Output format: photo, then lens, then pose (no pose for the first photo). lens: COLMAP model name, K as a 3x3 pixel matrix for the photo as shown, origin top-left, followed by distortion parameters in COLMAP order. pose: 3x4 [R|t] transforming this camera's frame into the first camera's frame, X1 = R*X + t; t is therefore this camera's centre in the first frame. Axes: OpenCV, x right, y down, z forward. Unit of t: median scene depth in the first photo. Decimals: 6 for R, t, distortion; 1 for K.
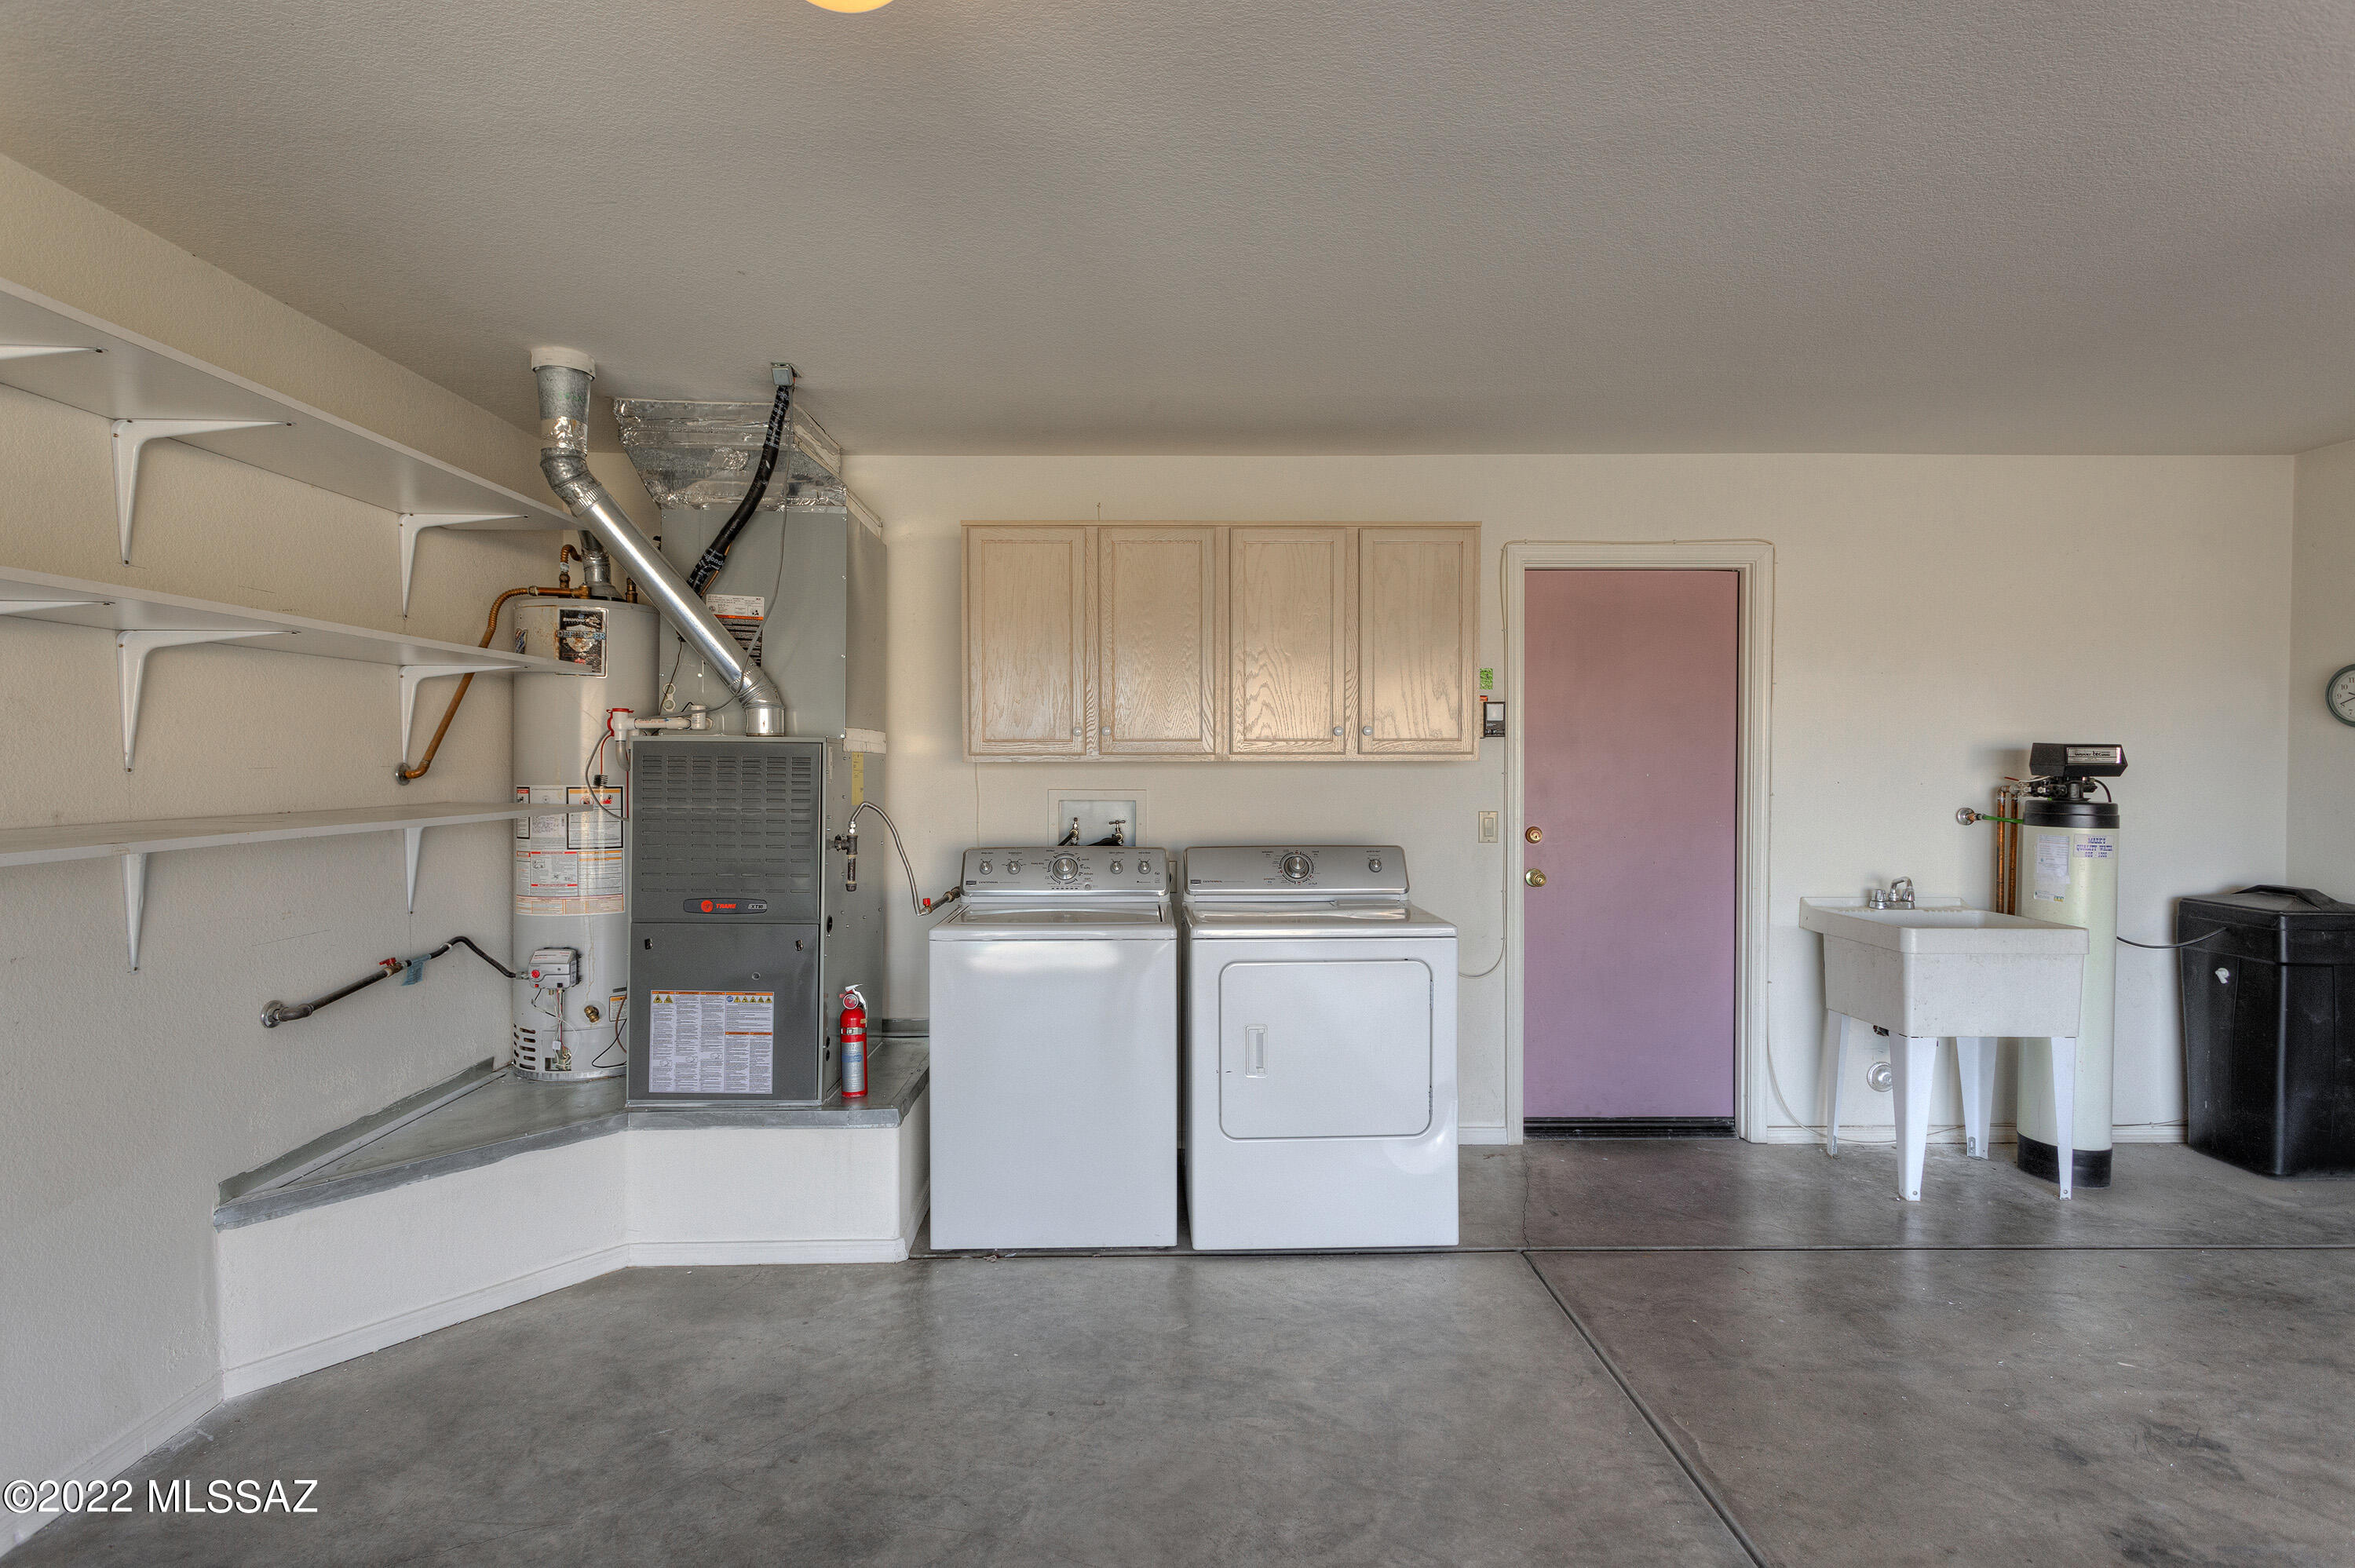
lens RADIAL K [[1120.0, 0, 1177.5], [0, 1120.0, 784.0], [0, 0, 1]] dist [0.003573, 0.001863]
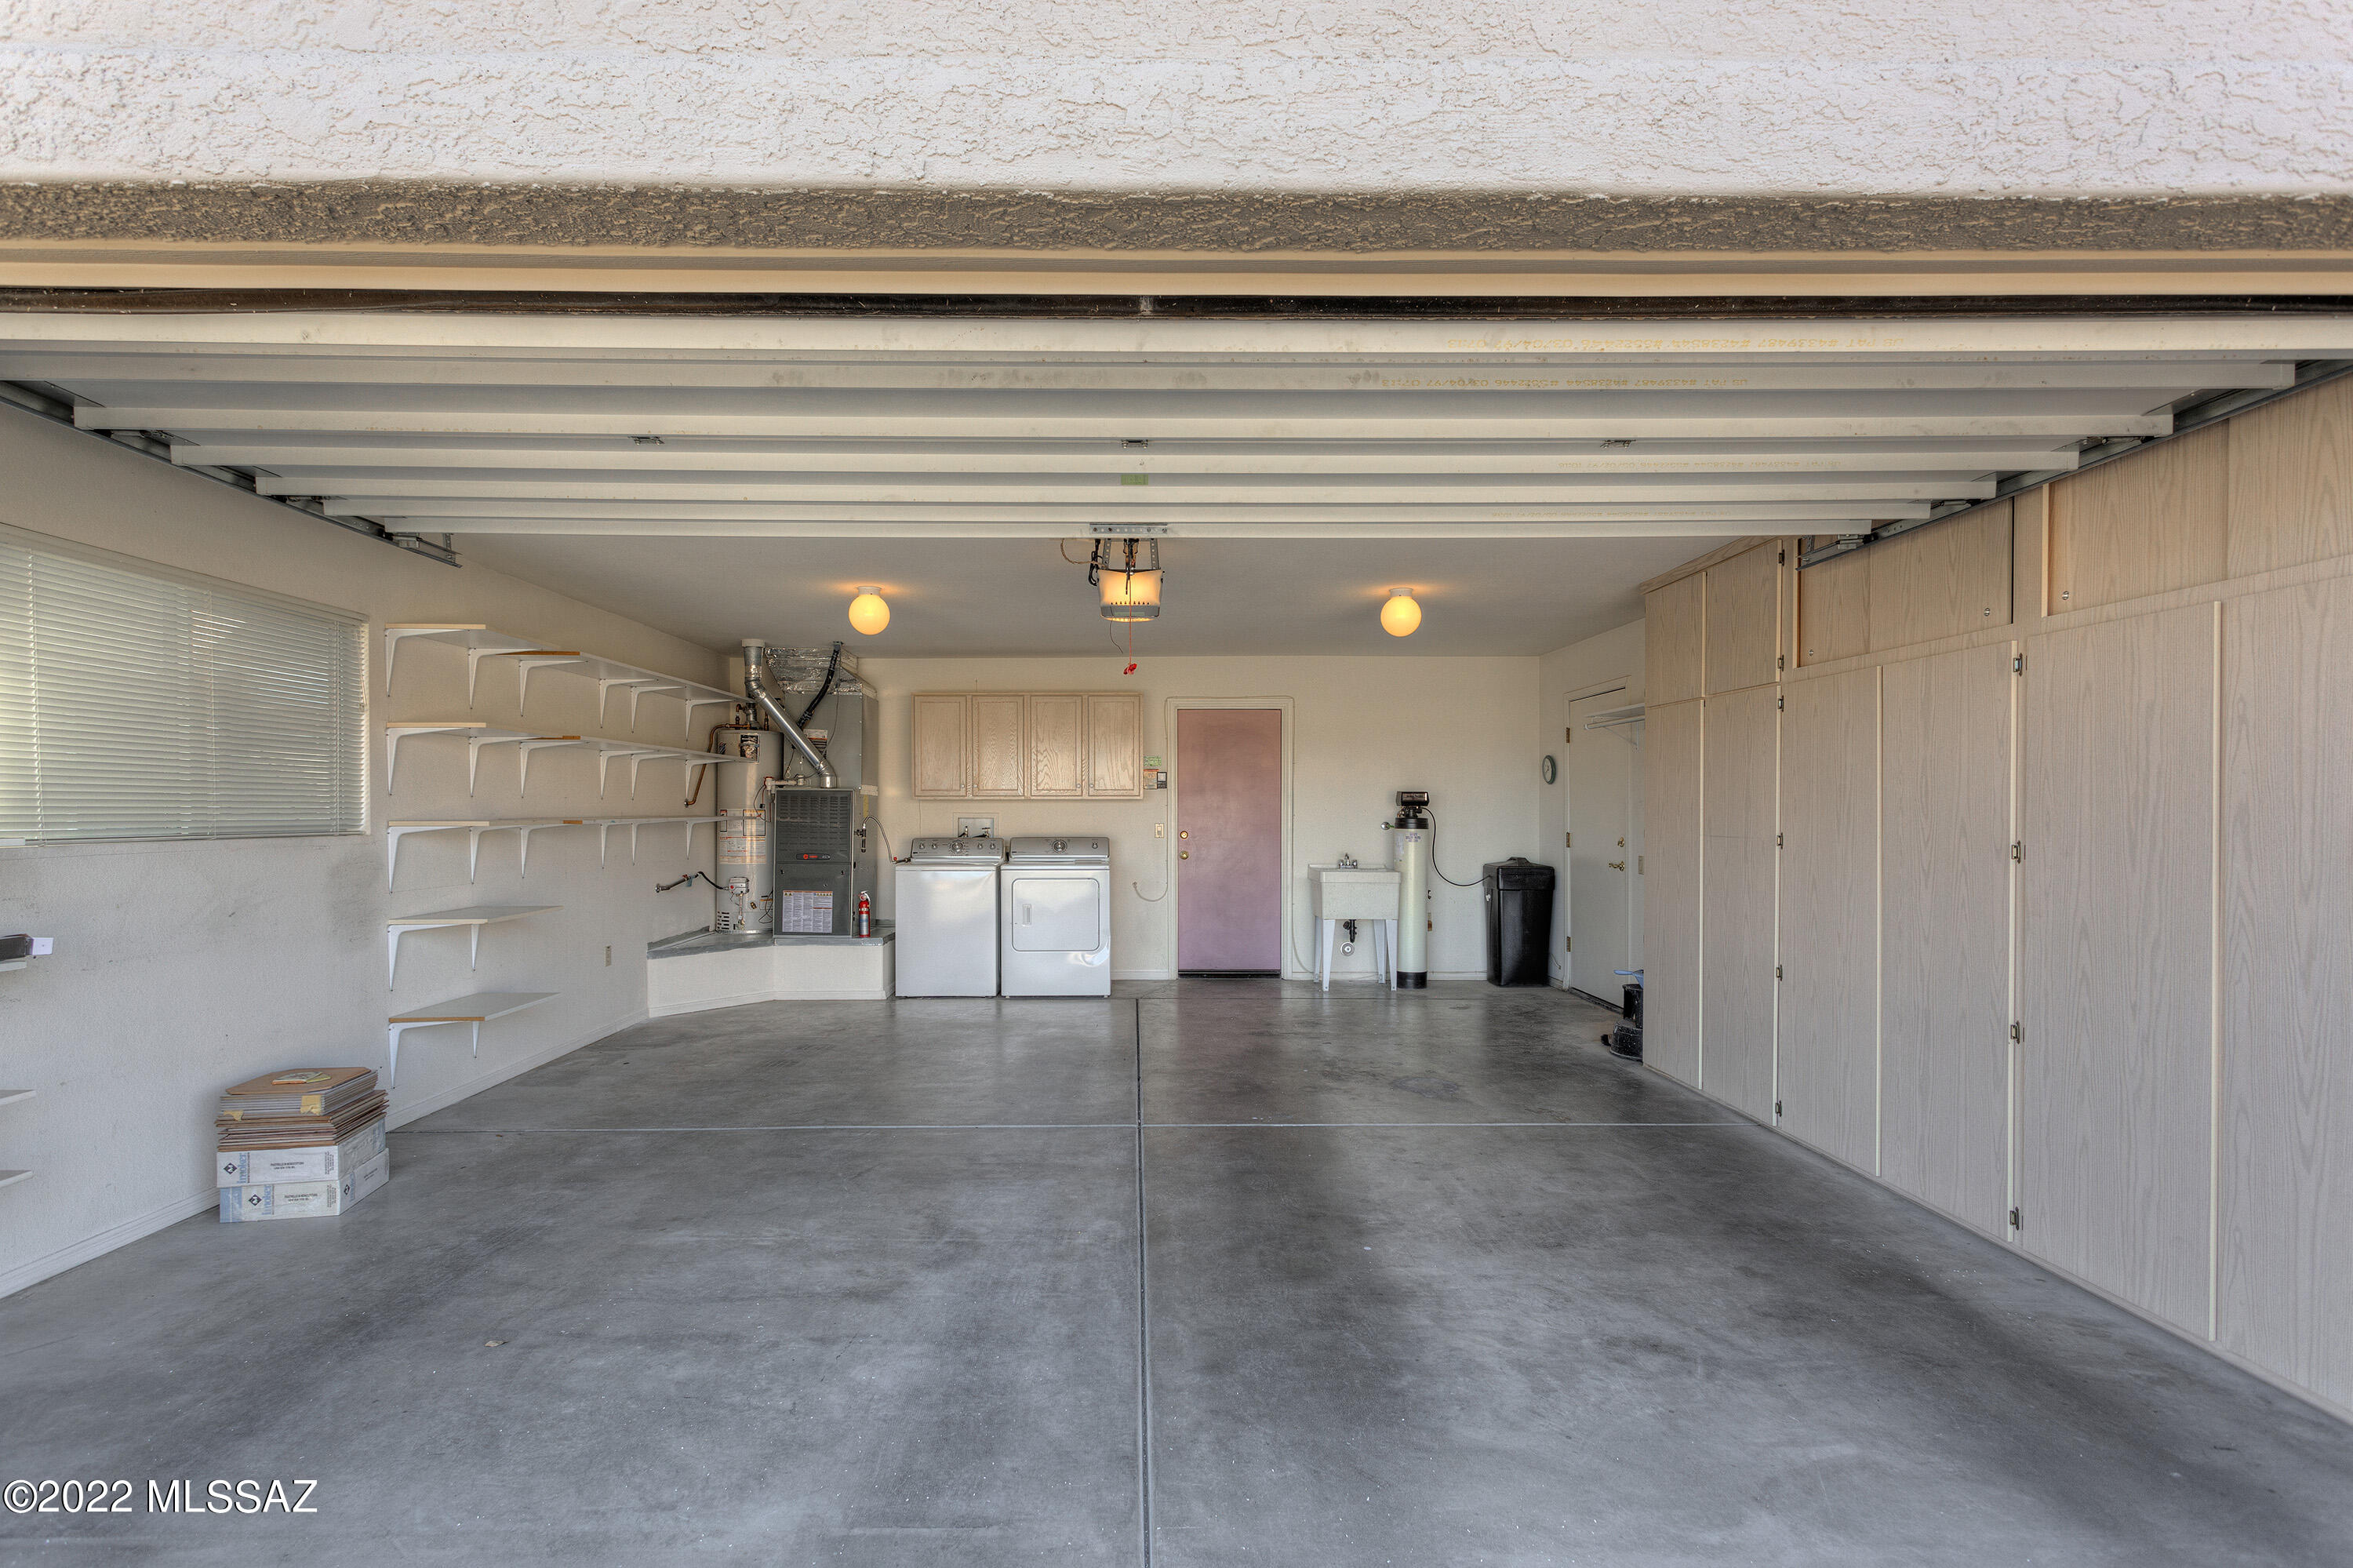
lens RADIAL K [[1194.2, 0, 1166.8], [0, 1194.2, 815.4], [0, 0, 1]] dist [0.046566, 0.000683]
pose [[0.999938, 0.000672, -0.011093, 0.378792], [-0.000820, 0.999911, -0.013322, 0.048391], [0.011083, 0.013331, 0.999850, -1.527025]]
